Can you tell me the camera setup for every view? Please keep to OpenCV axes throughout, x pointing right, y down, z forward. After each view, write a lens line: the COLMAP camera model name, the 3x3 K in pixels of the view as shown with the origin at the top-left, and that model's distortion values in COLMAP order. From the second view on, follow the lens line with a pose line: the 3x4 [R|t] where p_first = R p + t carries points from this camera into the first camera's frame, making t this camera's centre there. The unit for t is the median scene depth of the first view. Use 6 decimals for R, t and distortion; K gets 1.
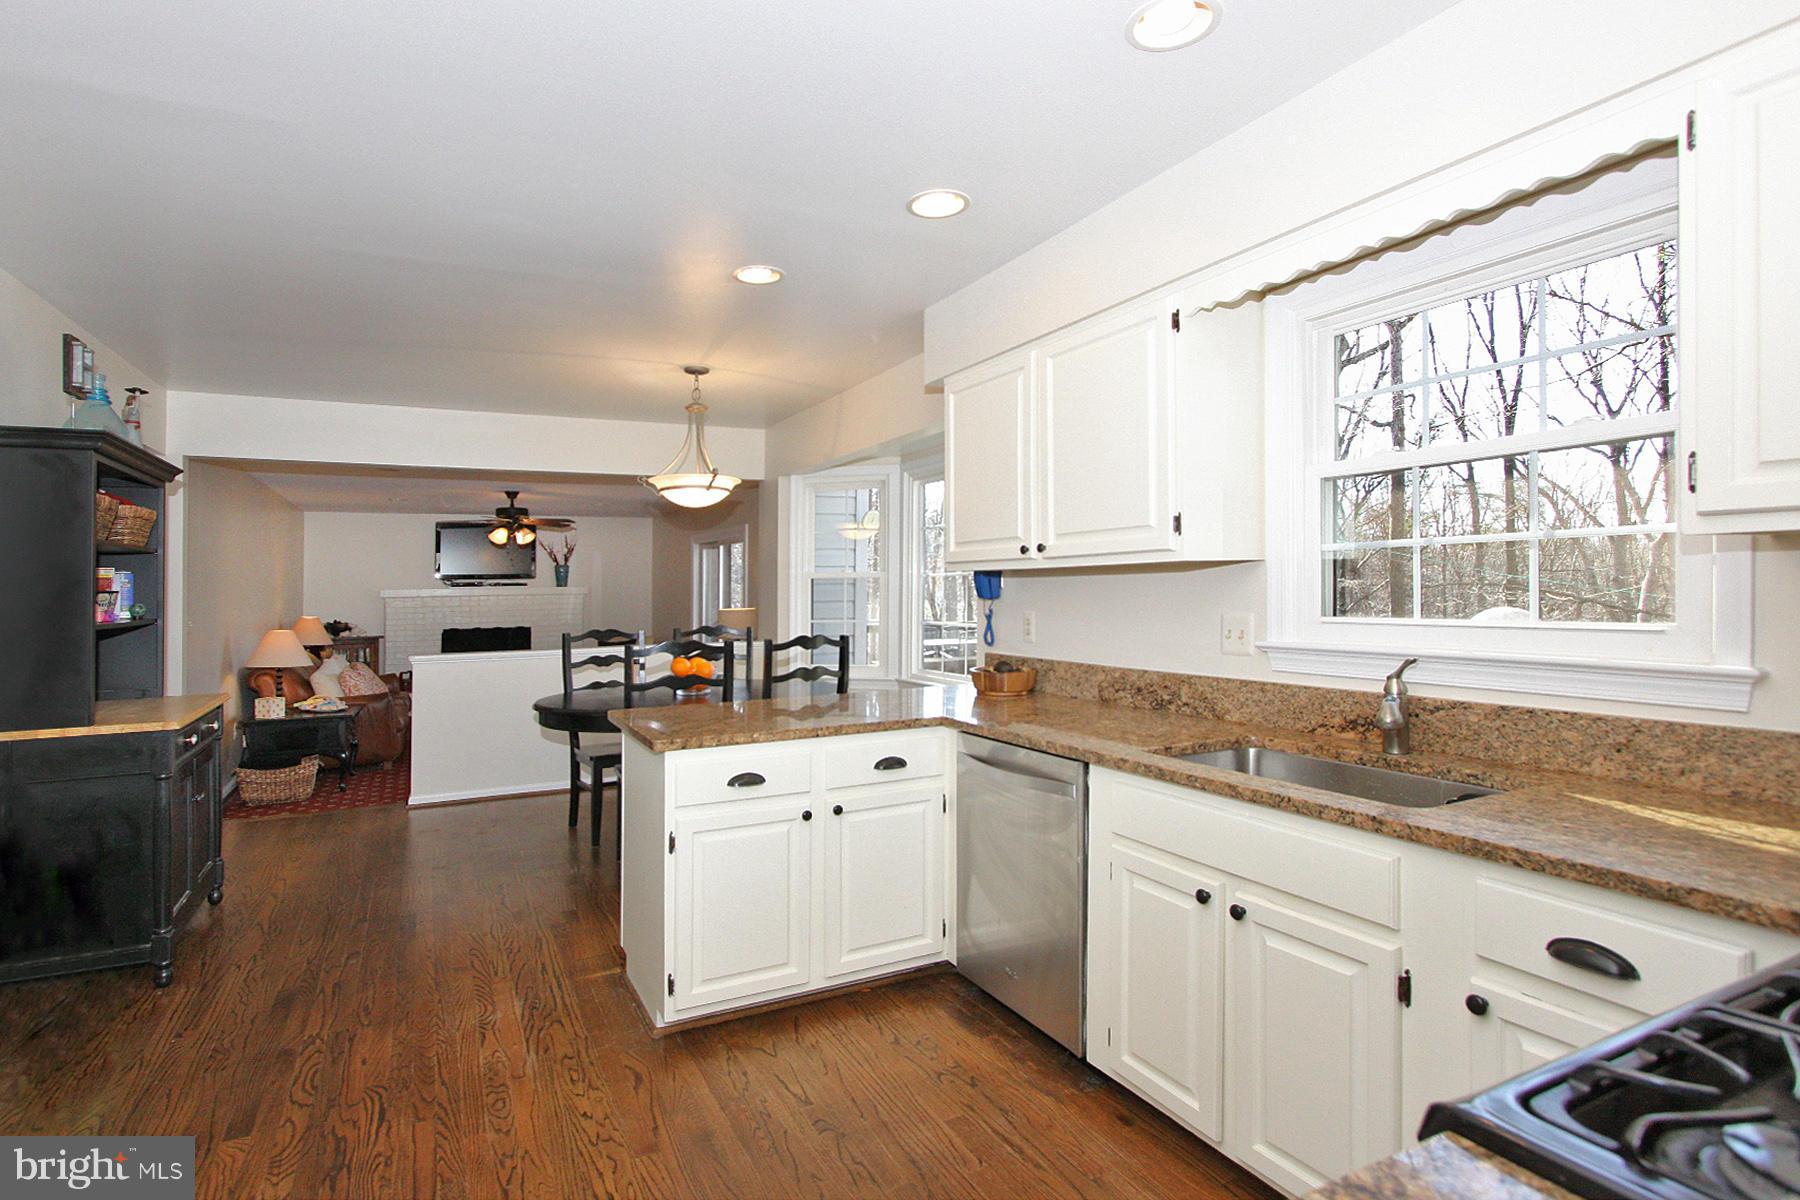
lens RADIAL K [[909.8, 0, 866.4], [0, 909.8, 560.2], [0, 0, 1]] dist [-0.005635, -0.001027]
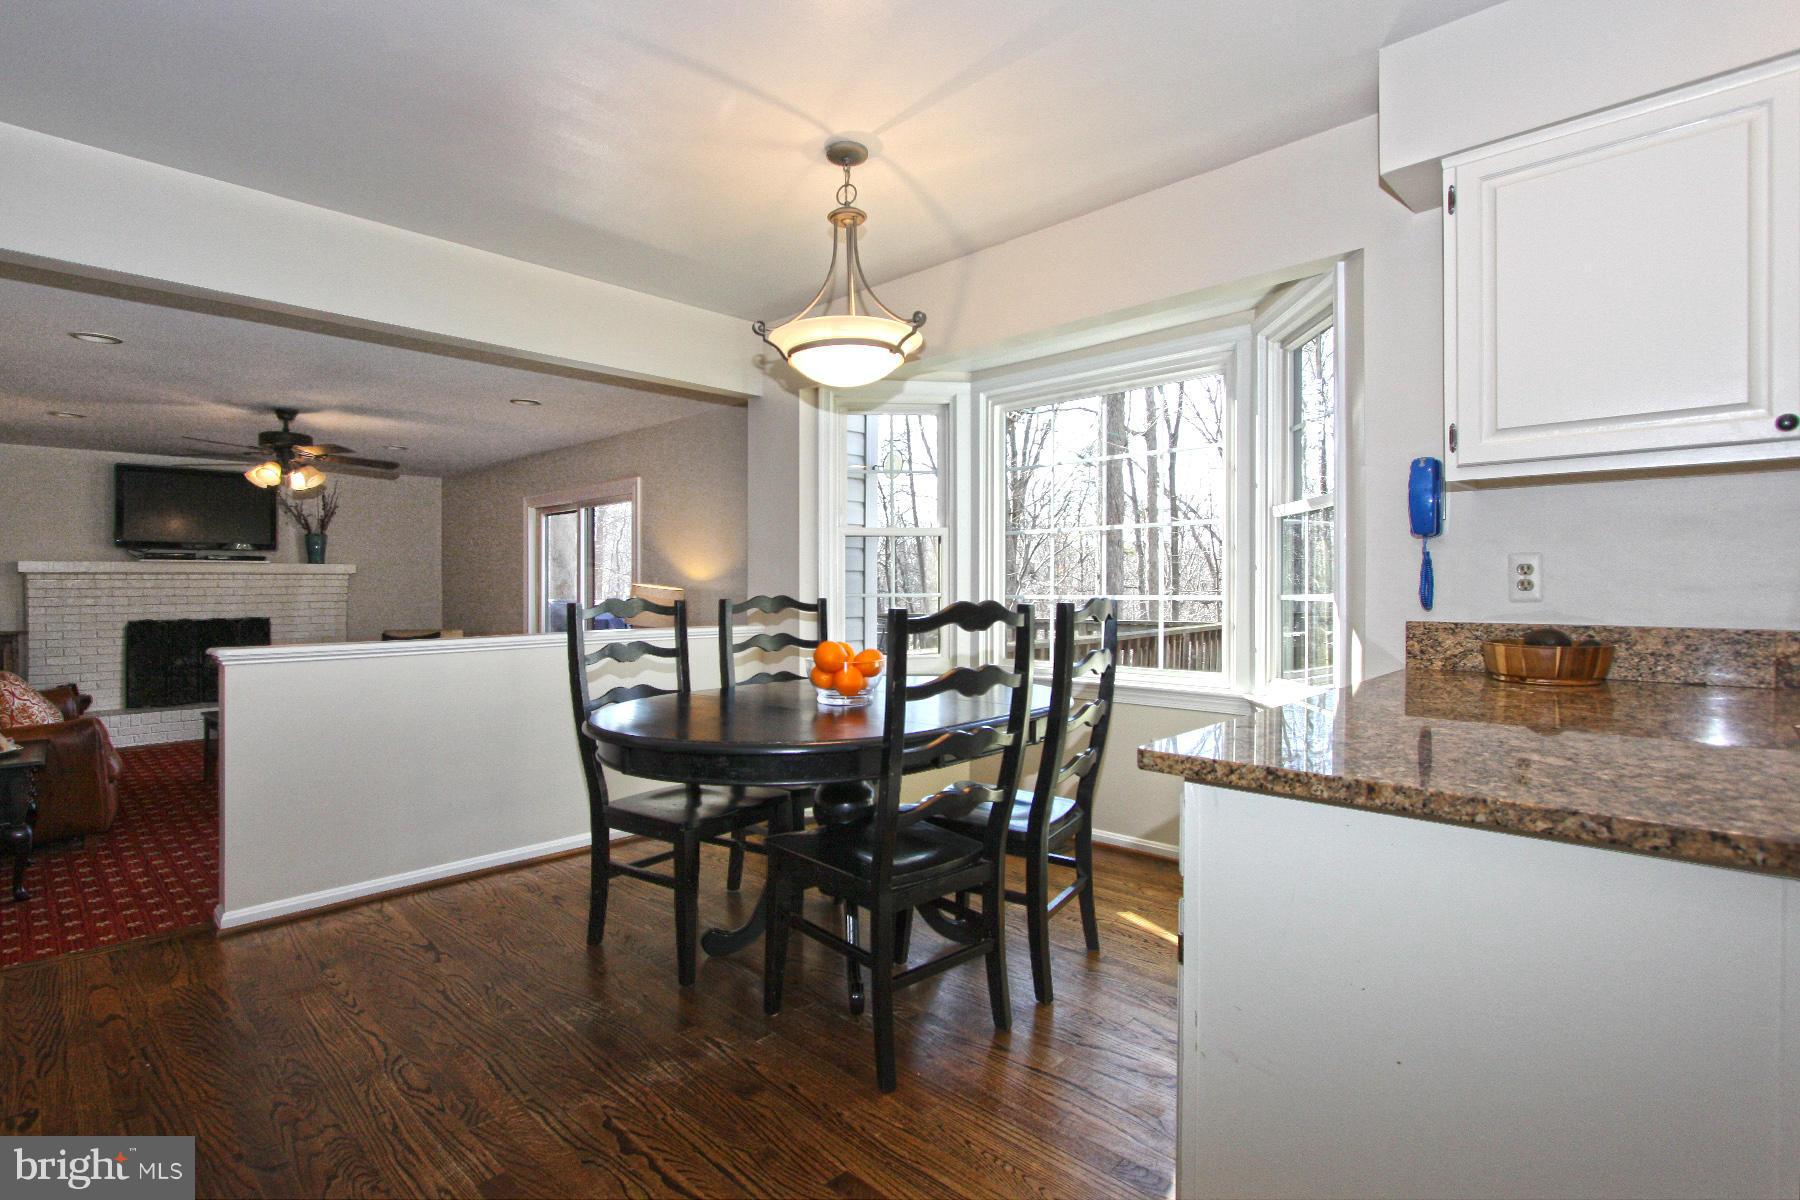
lens RADIAL K [[879.9, 0, 837.4], [0, 879.9, 591.3], [0, 0, 1]] dist [-0.002026, -0.000737]
pose [[0.948541, 0.001157, 0.316652, -0.341170], [-0.012428, 0.999359, 0.033574, 0.050107], [-0.316410, -0.035782, 0.947947, 0.415262]]
